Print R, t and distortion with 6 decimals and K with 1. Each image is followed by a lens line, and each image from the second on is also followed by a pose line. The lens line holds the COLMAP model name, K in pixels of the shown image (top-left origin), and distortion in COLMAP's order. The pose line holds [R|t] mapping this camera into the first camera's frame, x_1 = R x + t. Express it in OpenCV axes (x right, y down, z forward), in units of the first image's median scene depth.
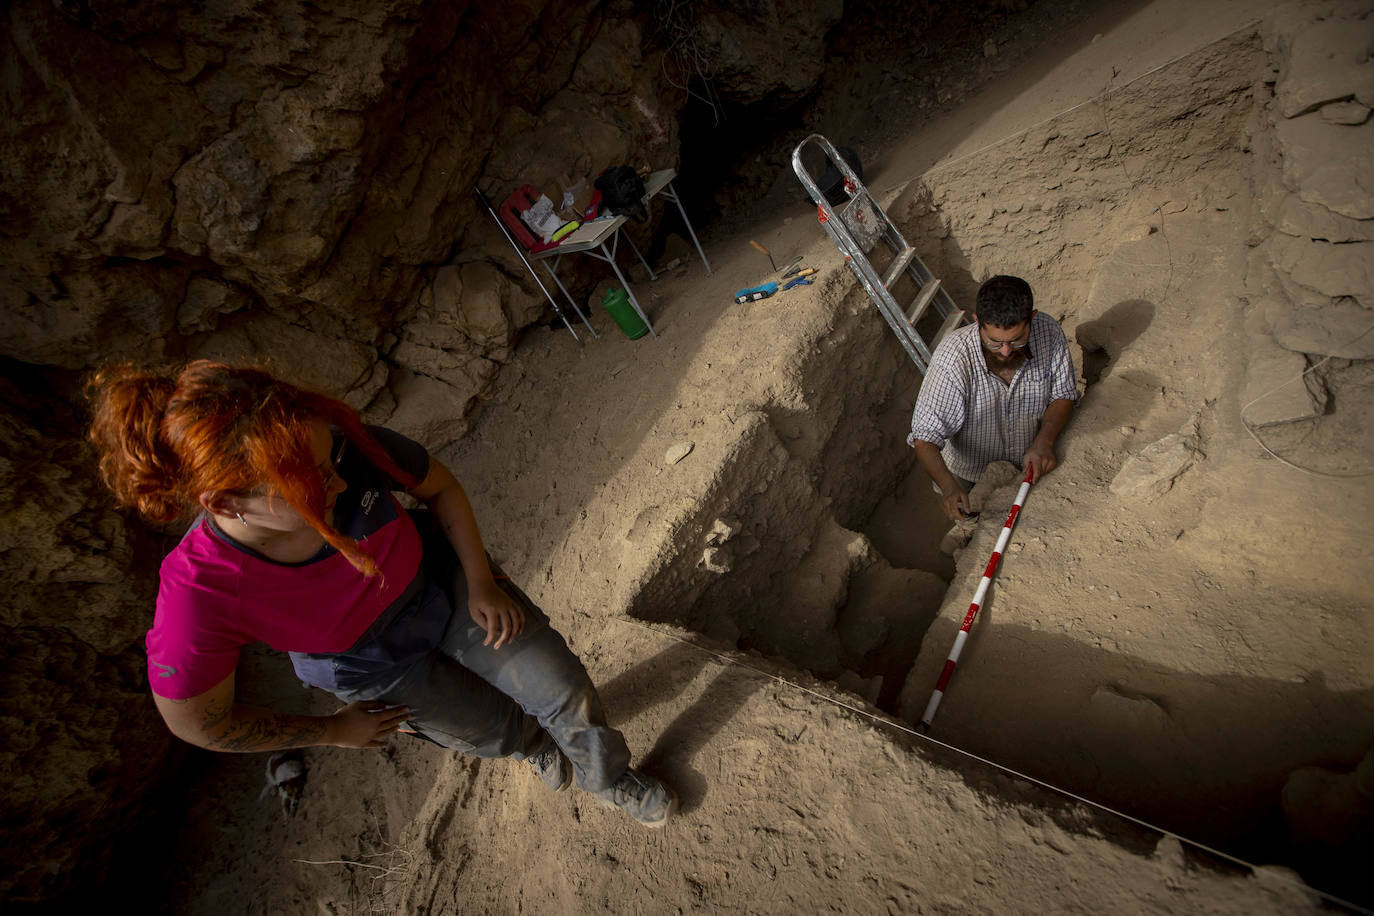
lens RADIAL K [[625.6, 0, 687.9], [0, 625.6, 460.7], [0, 0, 1]] dist [-0.058420, 0.025986]
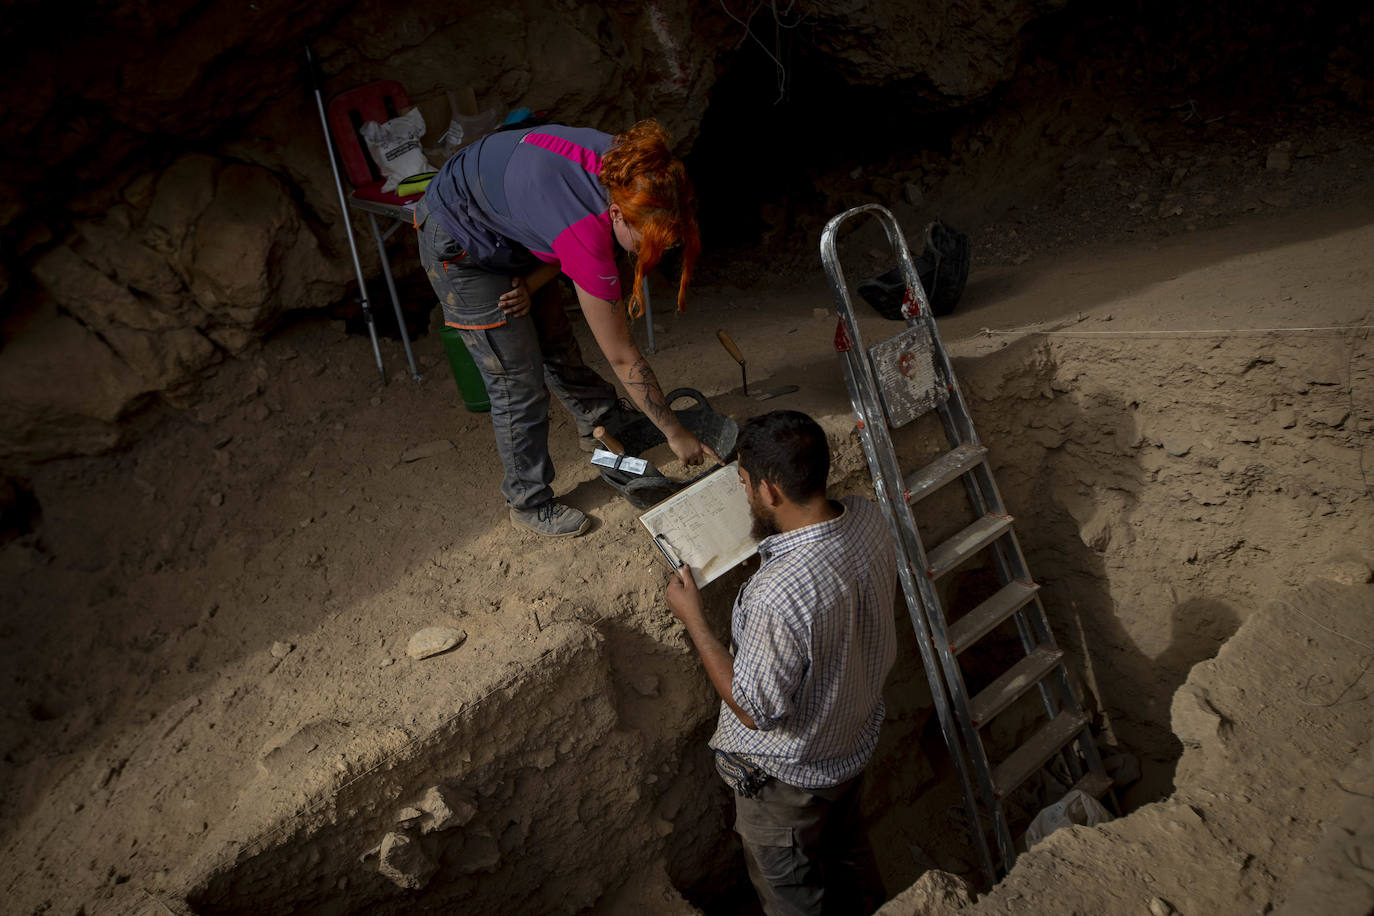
lens RADIAL K [[1276.2, 0, 687.0], [0, 1276.2, 458.0], [0, 0, 1]] dist [-0.019869, 0.174635]
pose [[0.929909, 0.367237, 0.020172, 0.099565], [-0.359389, 0.918955, -0.162363, -0.054219], [-0.078163, 0.143733, 0.986525, -0.121068]]
